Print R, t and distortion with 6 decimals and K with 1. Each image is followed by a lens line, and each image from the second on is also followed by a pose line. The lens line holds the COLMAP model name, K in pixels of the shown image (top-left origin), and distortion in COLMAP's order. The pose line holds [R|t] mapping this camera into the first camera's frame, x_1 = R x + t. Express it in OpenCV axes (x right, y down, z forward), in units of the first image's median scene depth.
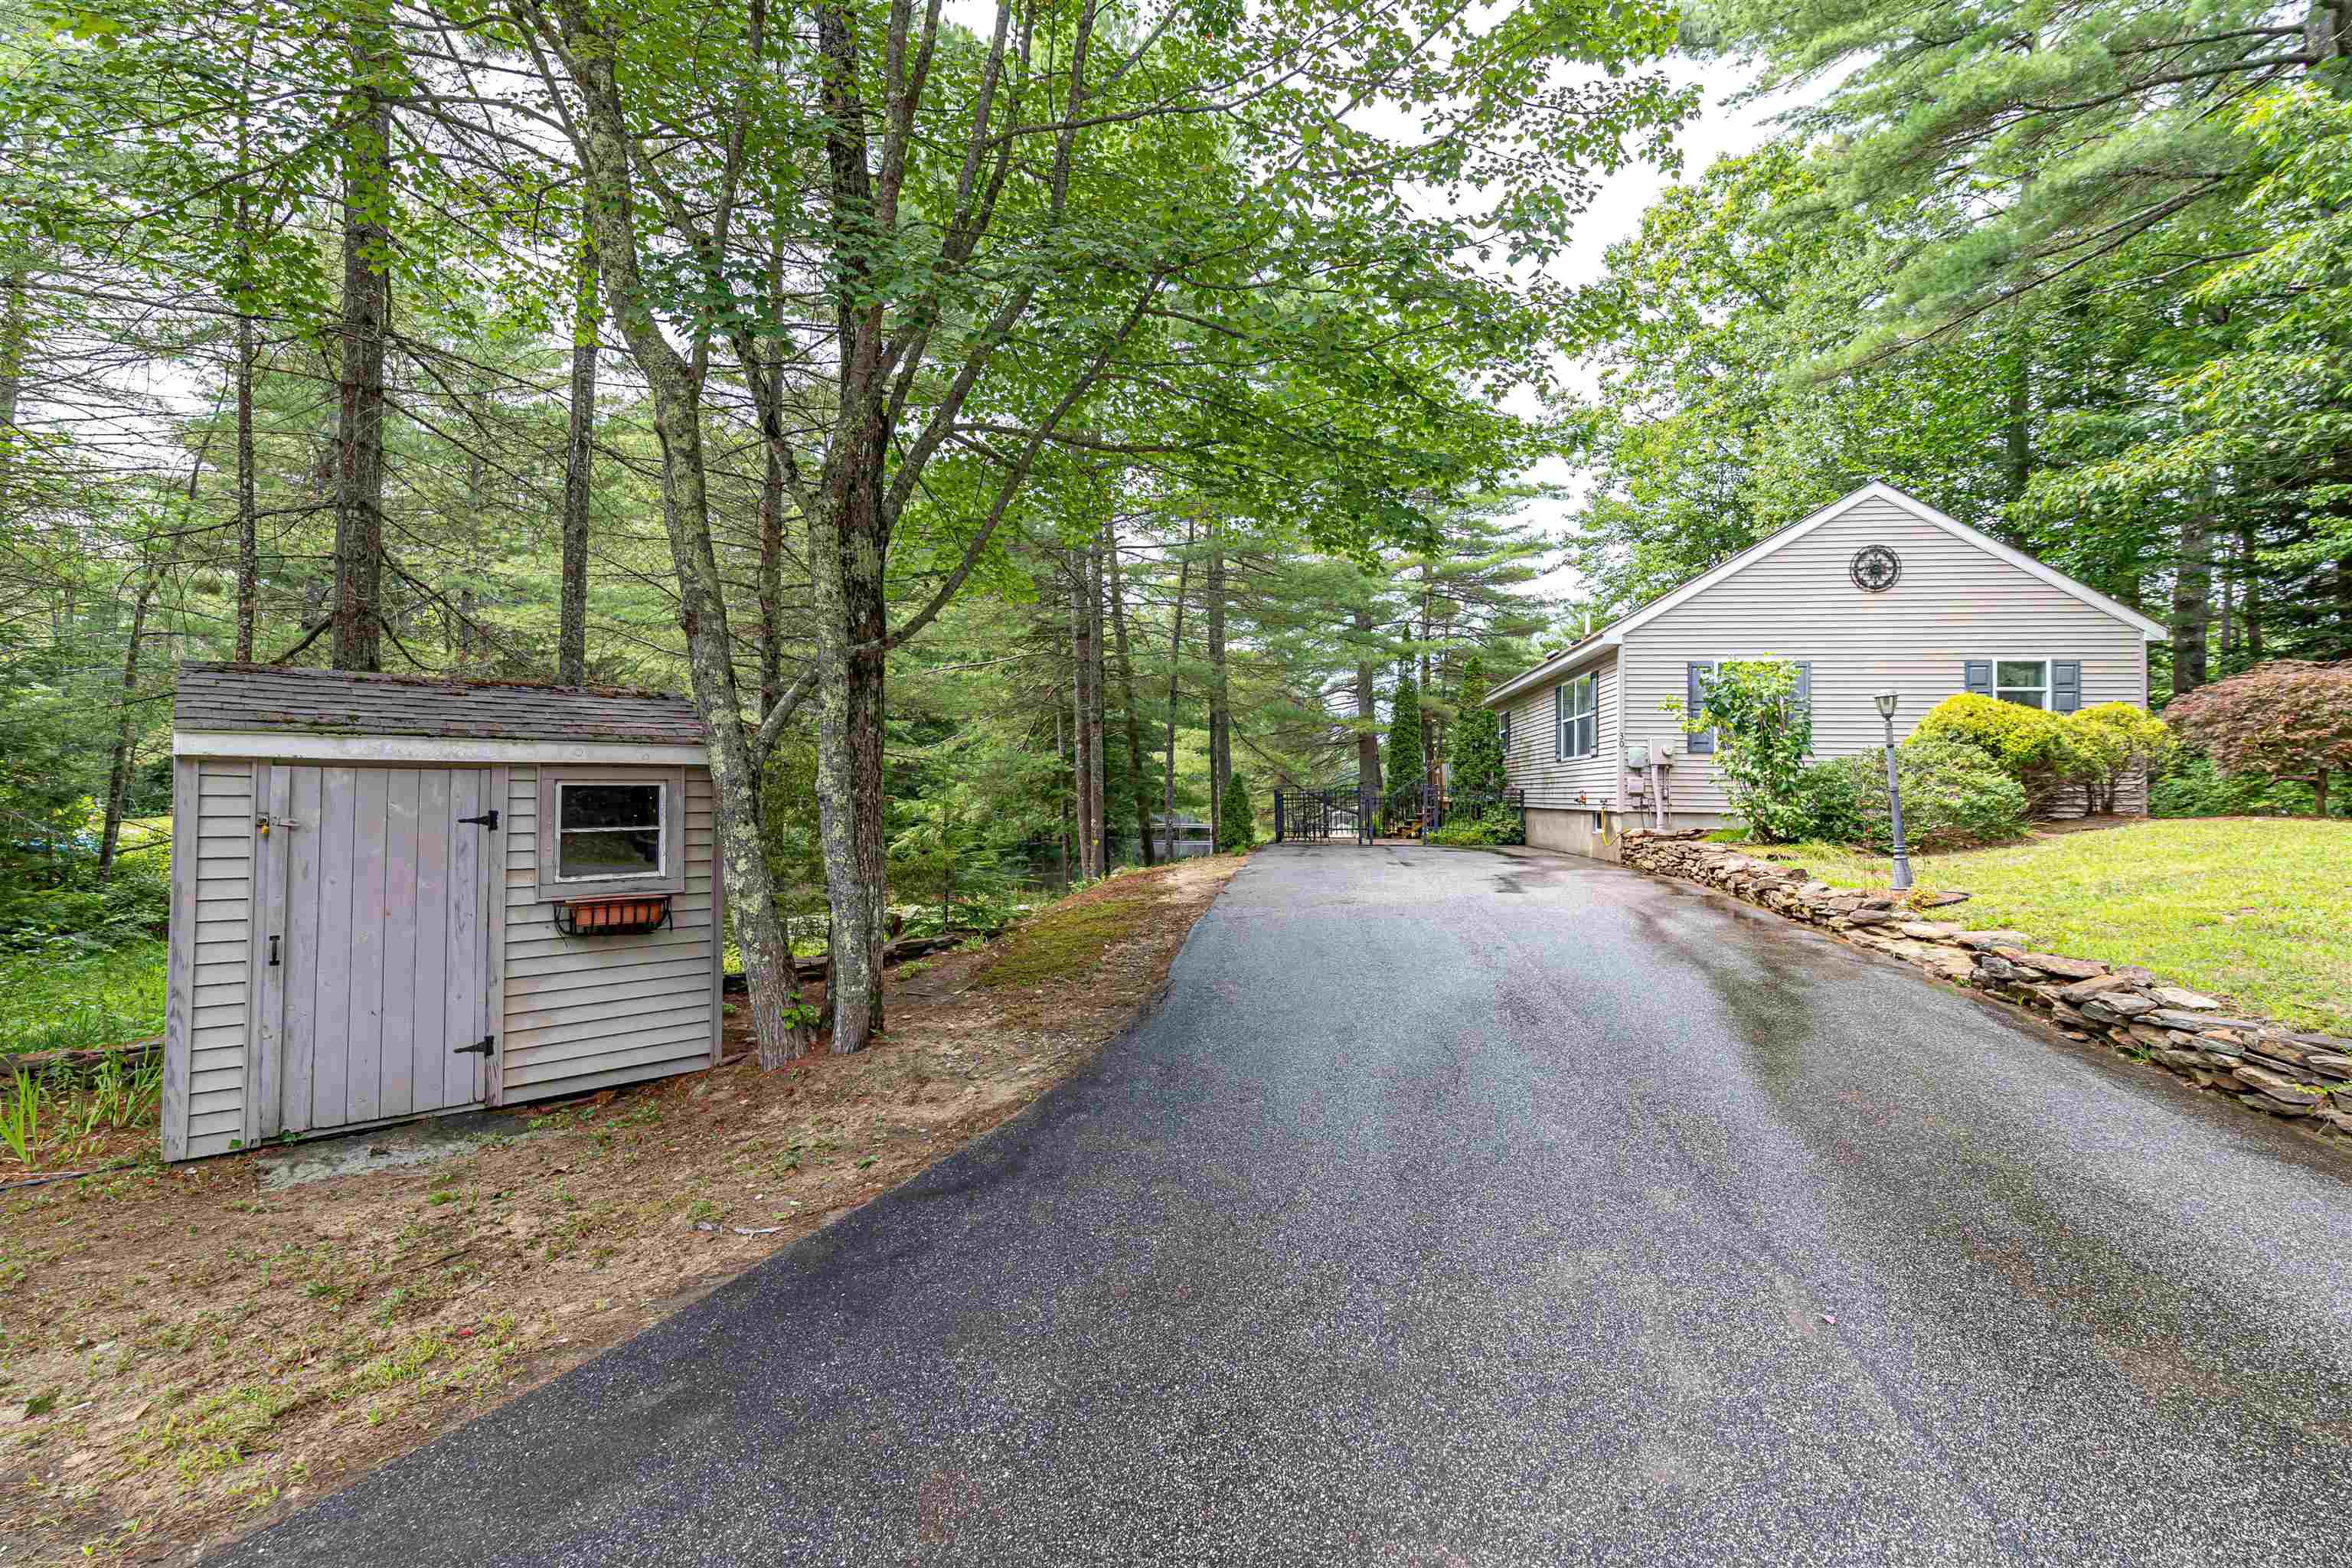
lens RADIAL K [[1011.6, 0, 1178.2], [0, 1011.6, 776.5], [0, 0, 1]] dist [0.000339, 0.000053]
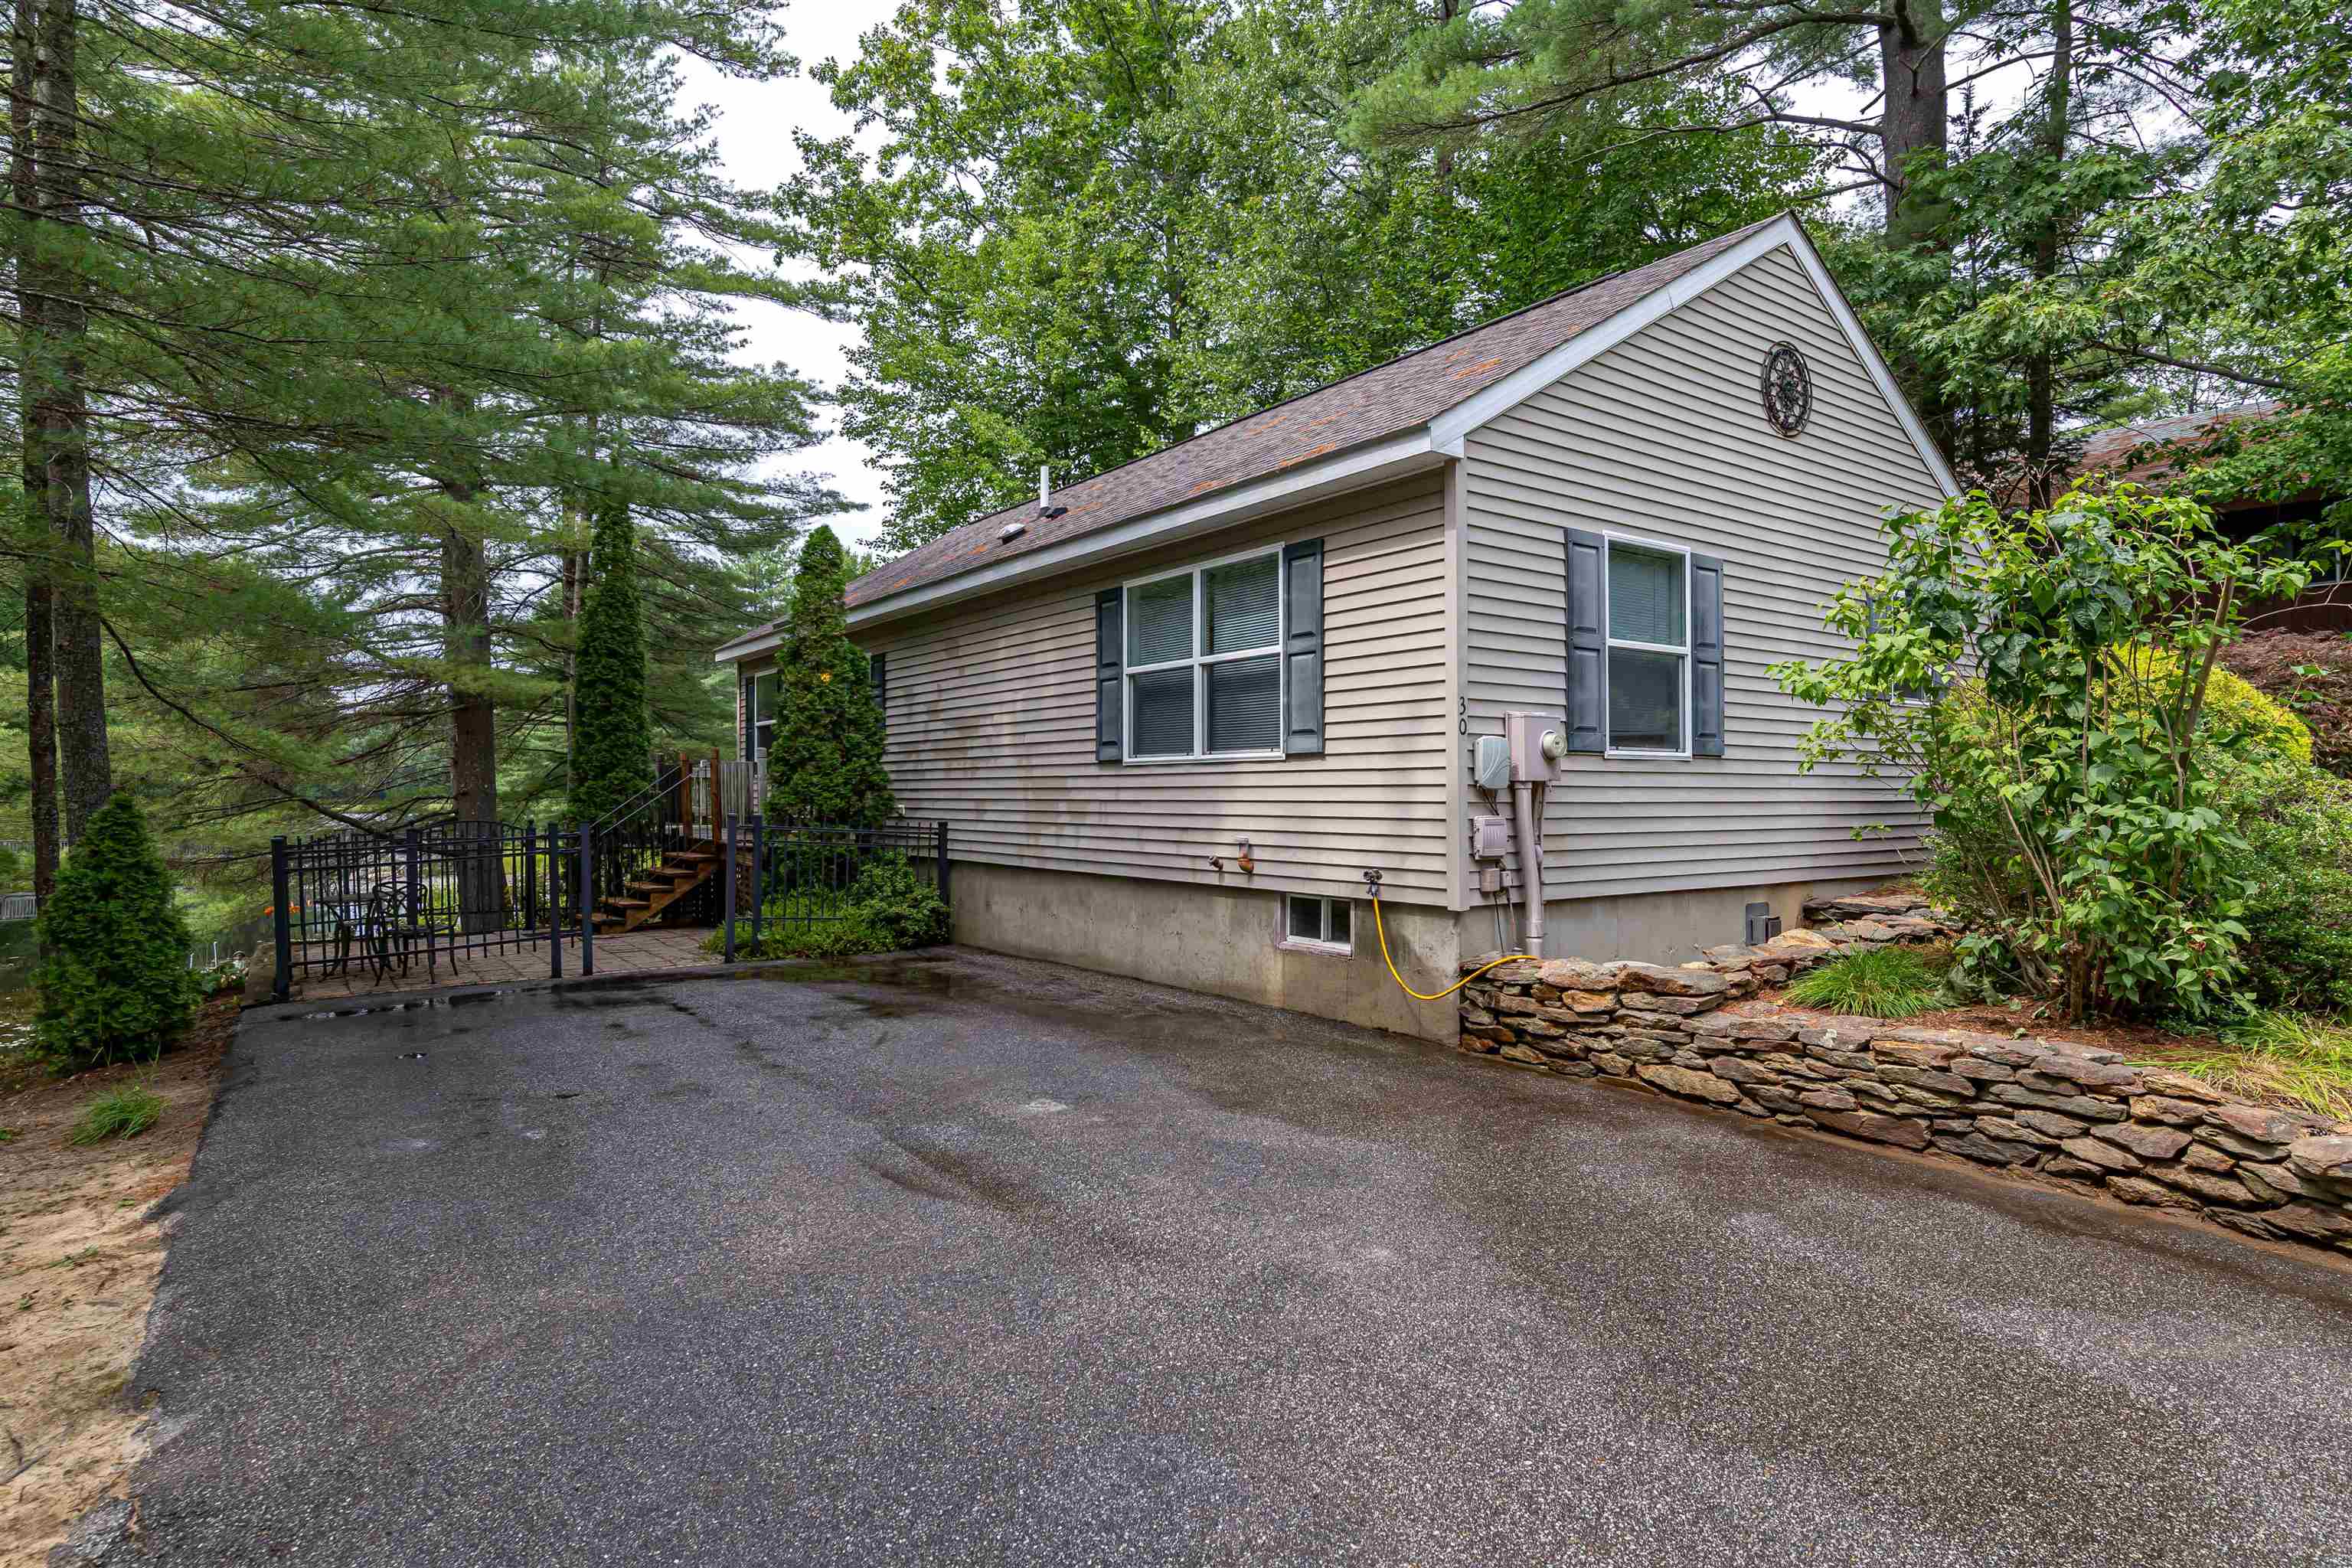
lens RADIAL K [[1234.1, 0, 1180.7], [0, 1234.1, 778.5], [0, 0, 1]] dist [-0.001319, -0.001111]
pose [[0.728591, -0.003056, 0.684942, 0.052390], [-0.003610, 0.999959, 0.008301, -0.017091], [-0.684939, -0.008521, 0.728551, 0.767553]]
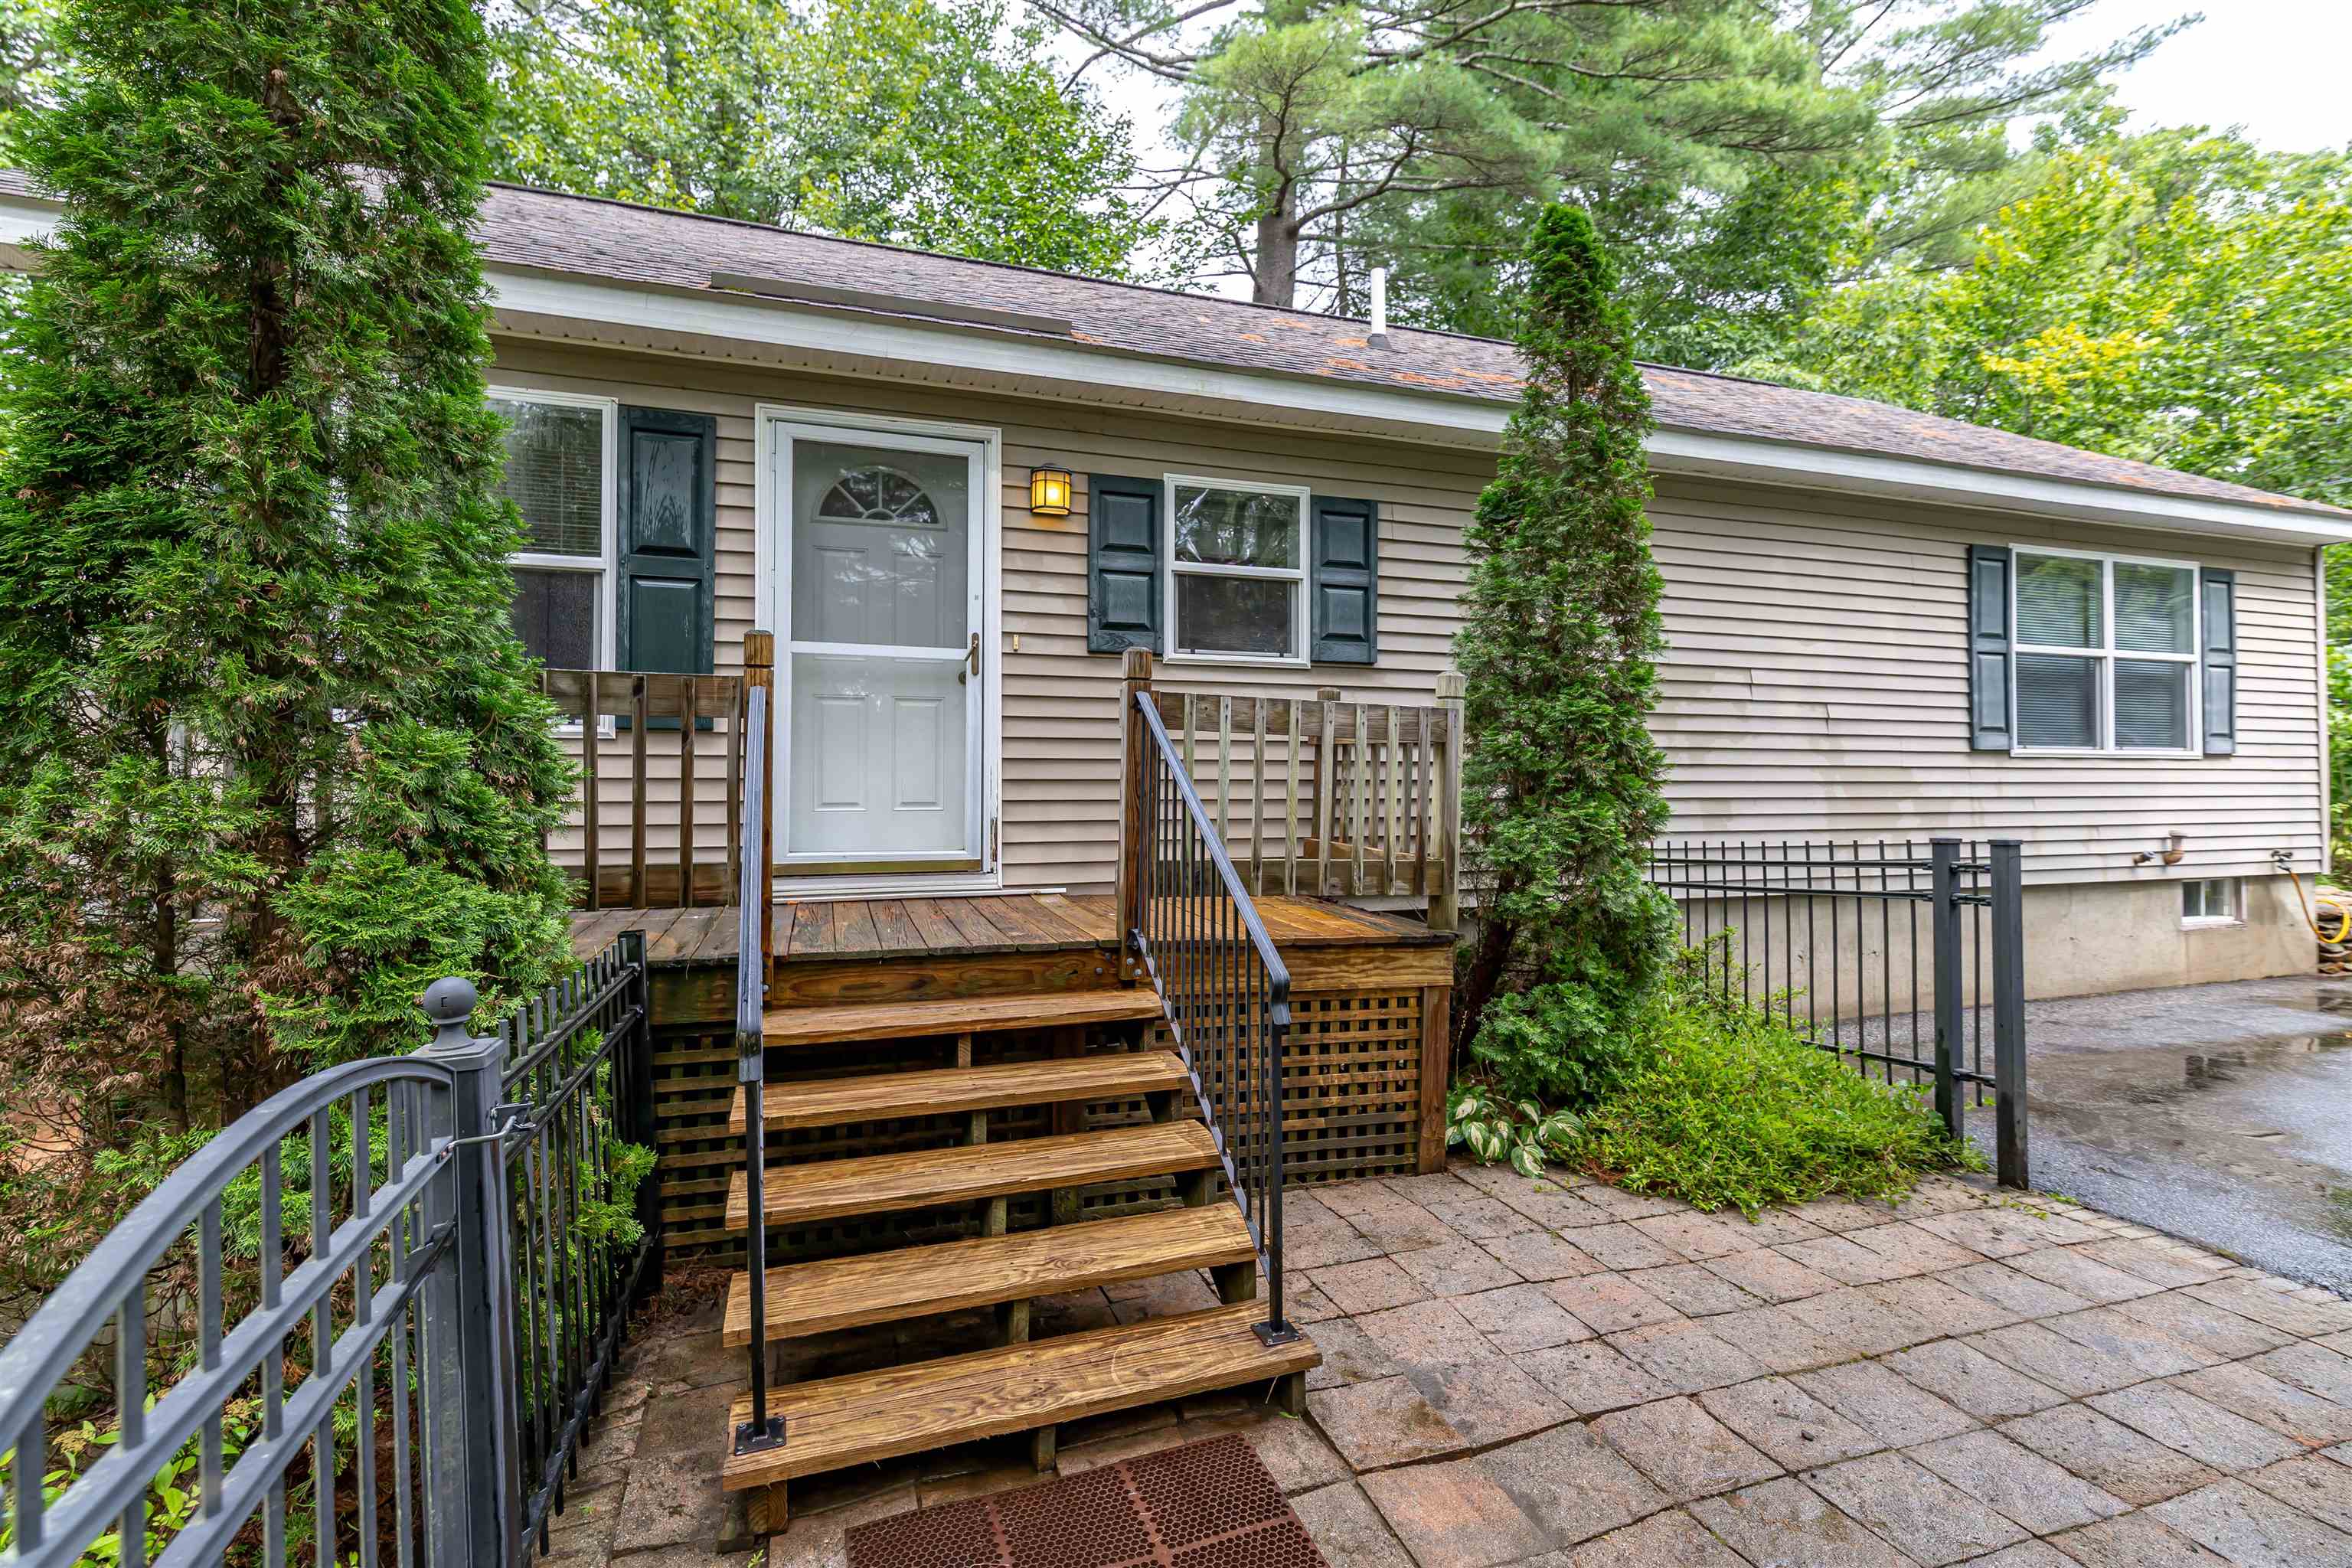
lens RADIAL K [[992.4, 0, 1321.4], [0, 992.4, 764.6], [0, 0, 1]] dist [0.002202, 0.000311]
pose [[-0.419646, 0.006724, 0.907663, 0.199576], [-0.021717, 0.999612, -0.017446, 0.000000], [-0.907428, -0.027033, -0.419337, 1.742450]]
